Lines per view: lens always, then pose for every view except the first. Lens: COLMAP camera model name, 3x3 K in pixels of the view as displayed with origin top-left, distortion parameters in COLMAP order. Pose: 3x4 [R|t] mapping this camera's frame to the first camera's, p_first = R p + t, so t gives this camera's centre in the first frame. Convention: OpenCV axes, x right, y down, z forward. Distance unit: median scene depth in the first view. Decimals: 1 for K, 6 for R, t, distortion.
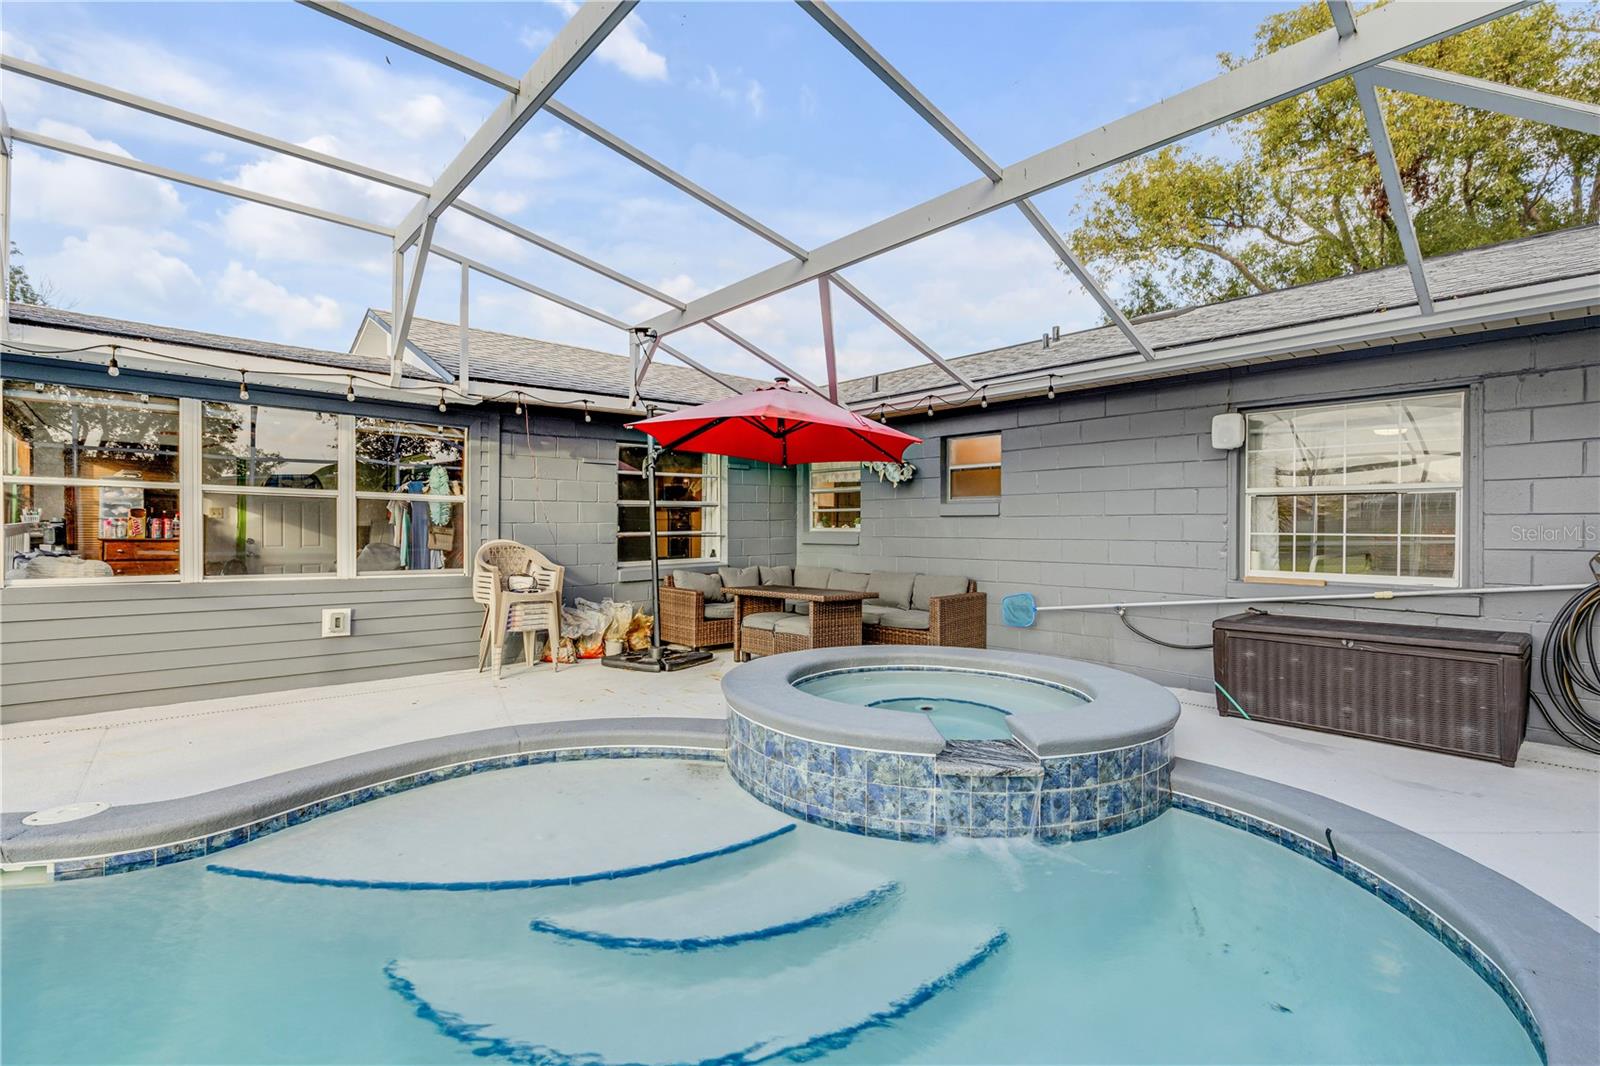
lens RADIAL K [[727.0, 0, 800.0], [0, 727.0, 533.0], [0, 0, 1]] dist [0.009674, -0.000779]
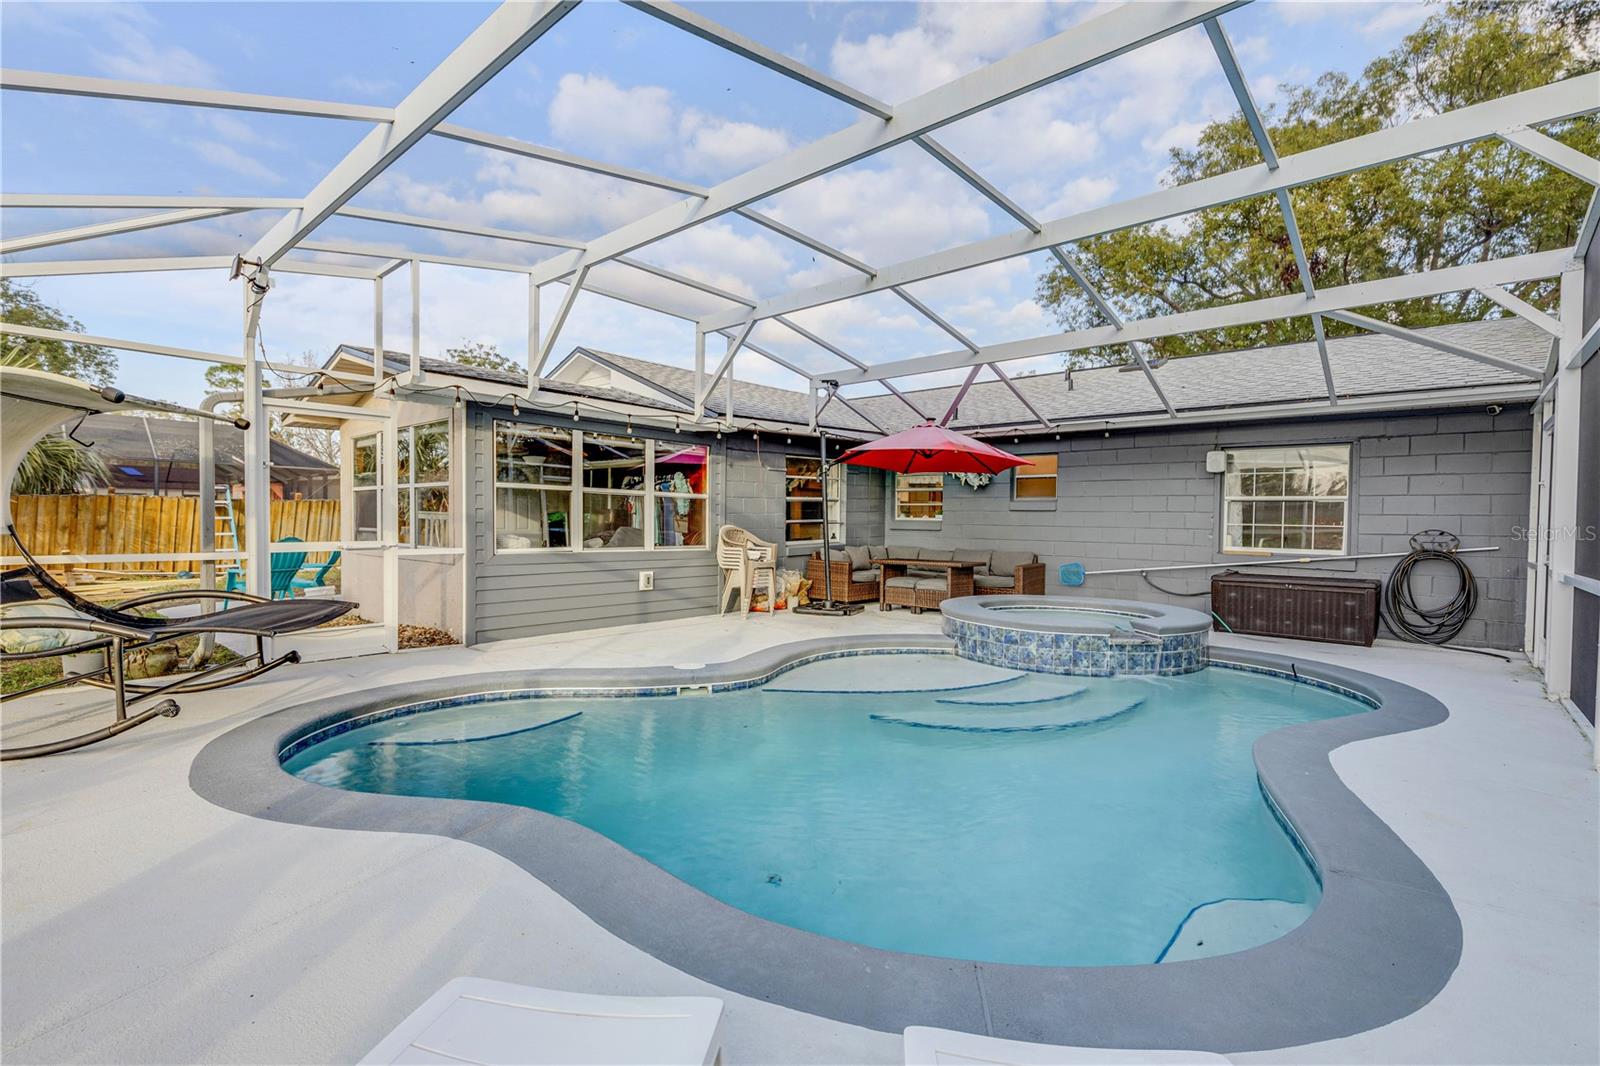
lens RADIAL K [[725.1, 0, 800.0], [0, 725.1, 533.0], [0, 0, 1]] dist [0.004219, 0.000001]
pose [[0.994061, 0.005166, 0.108706, -0.498399], [-0.007188, 0.999808, 0.018217, -0.002314], [-0.108591, -0.018890, 0.993907, -0.499878]]
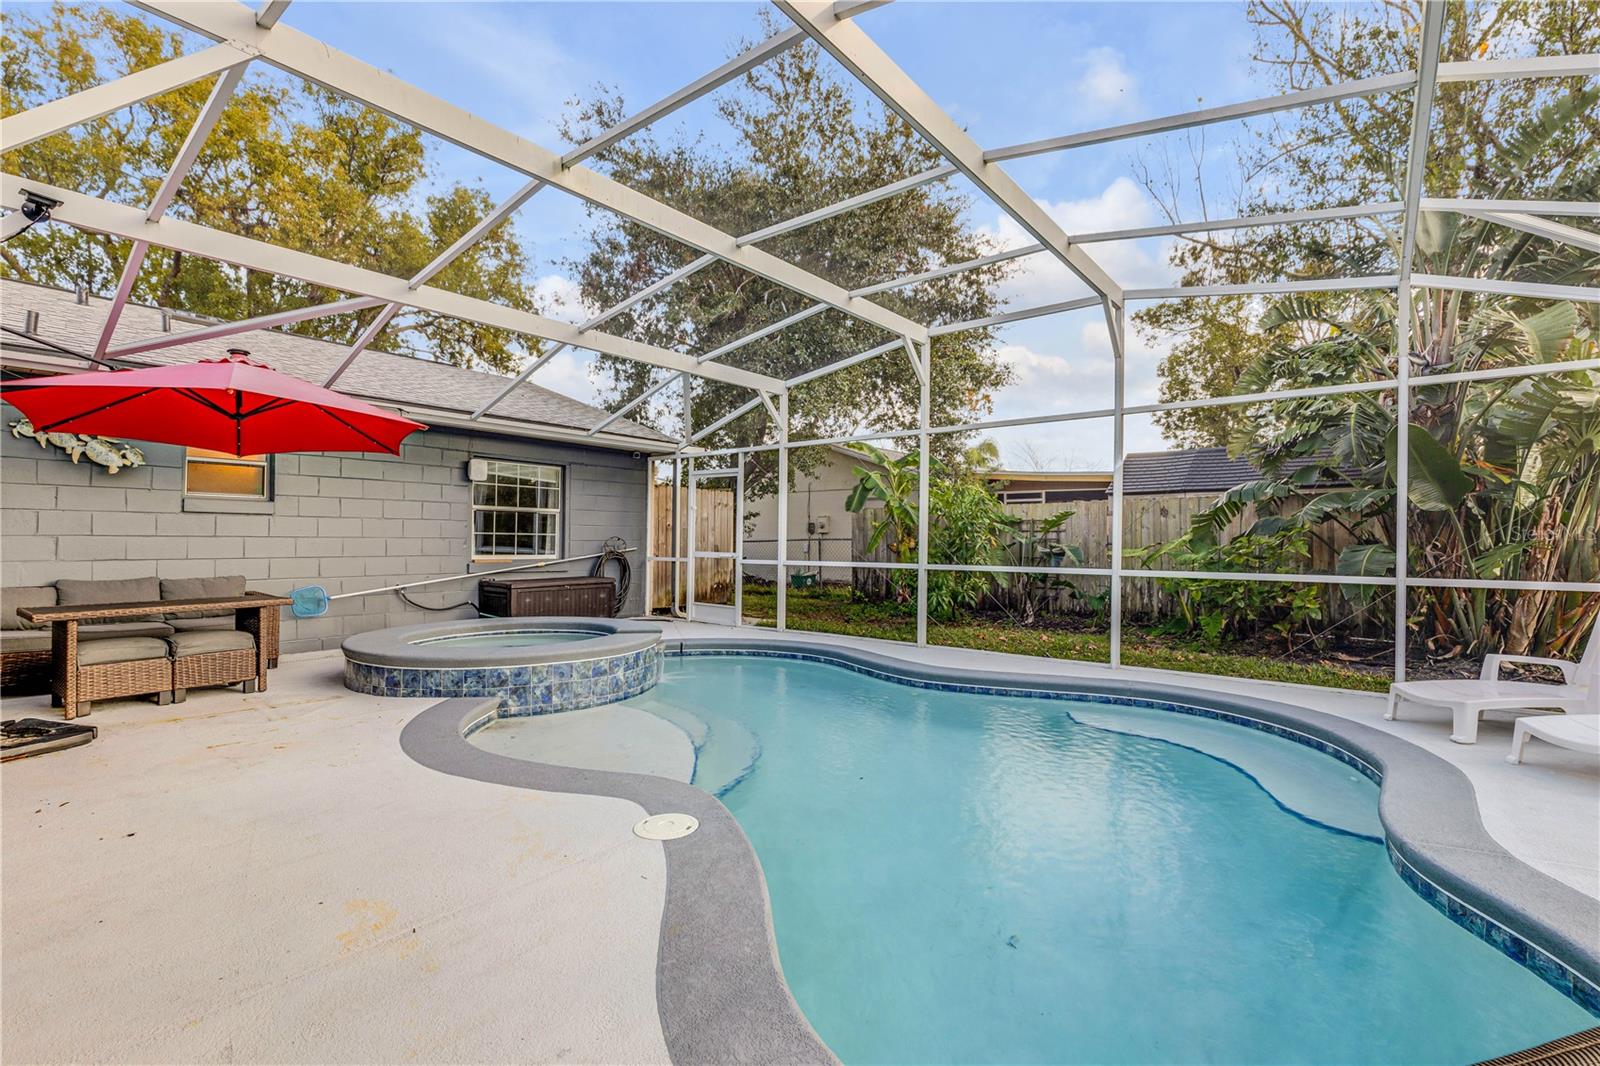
lens RADIAL K [[727.0, 0, 800.0], [0, 727.0, 533.0], [0, 0, 1]] dist [0.009674, -0.000779]
pose [[-0.165862, -0.005269, 0.986135, -1.082433], [-0.010132, 0.999942, 0.003639, -0.009844], [-0.986097, -0.009387, -0.165906, 0.537197]]
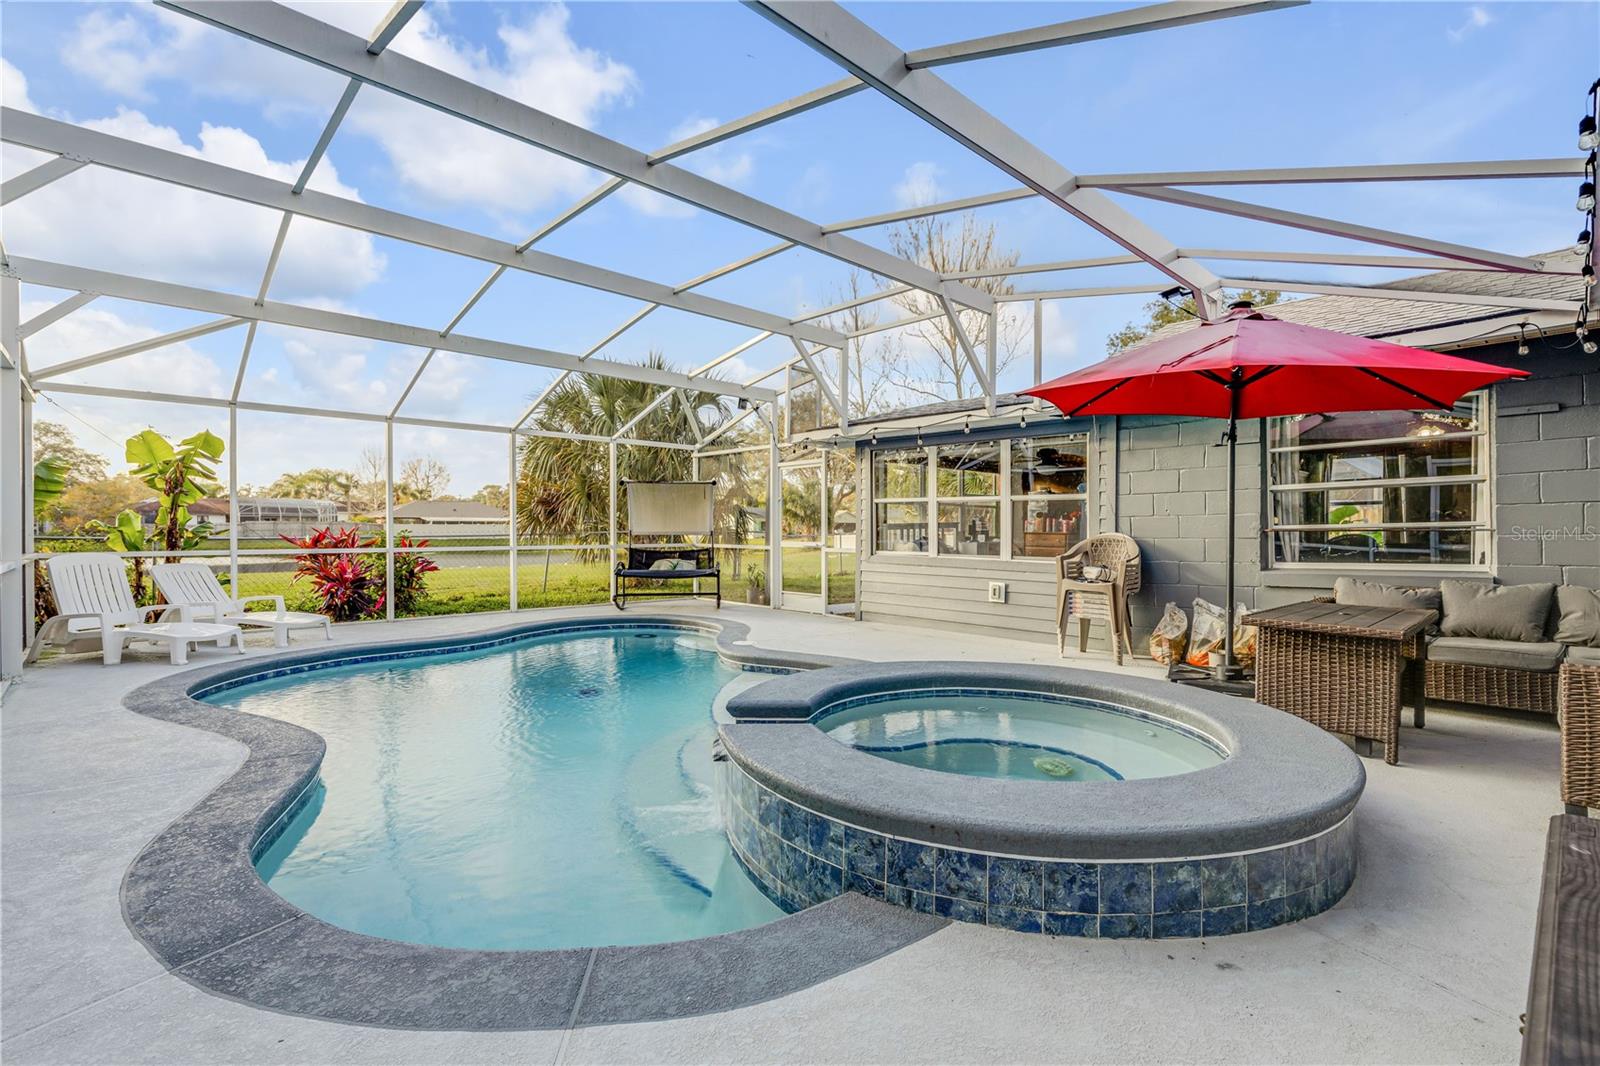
lens RADIAL K [[727.0, 0, 800.0], [0, 727.0, 533.0], [0, 0, 1]] dist [0.009674, -0.000779]
pose [[0.018973, 0.002983, -0.999816, 0.747729], [-0.001446, 0.999995, 0.002956, 0.008351], [0.999819, 0.001390, 0.018977, 0.618601]]
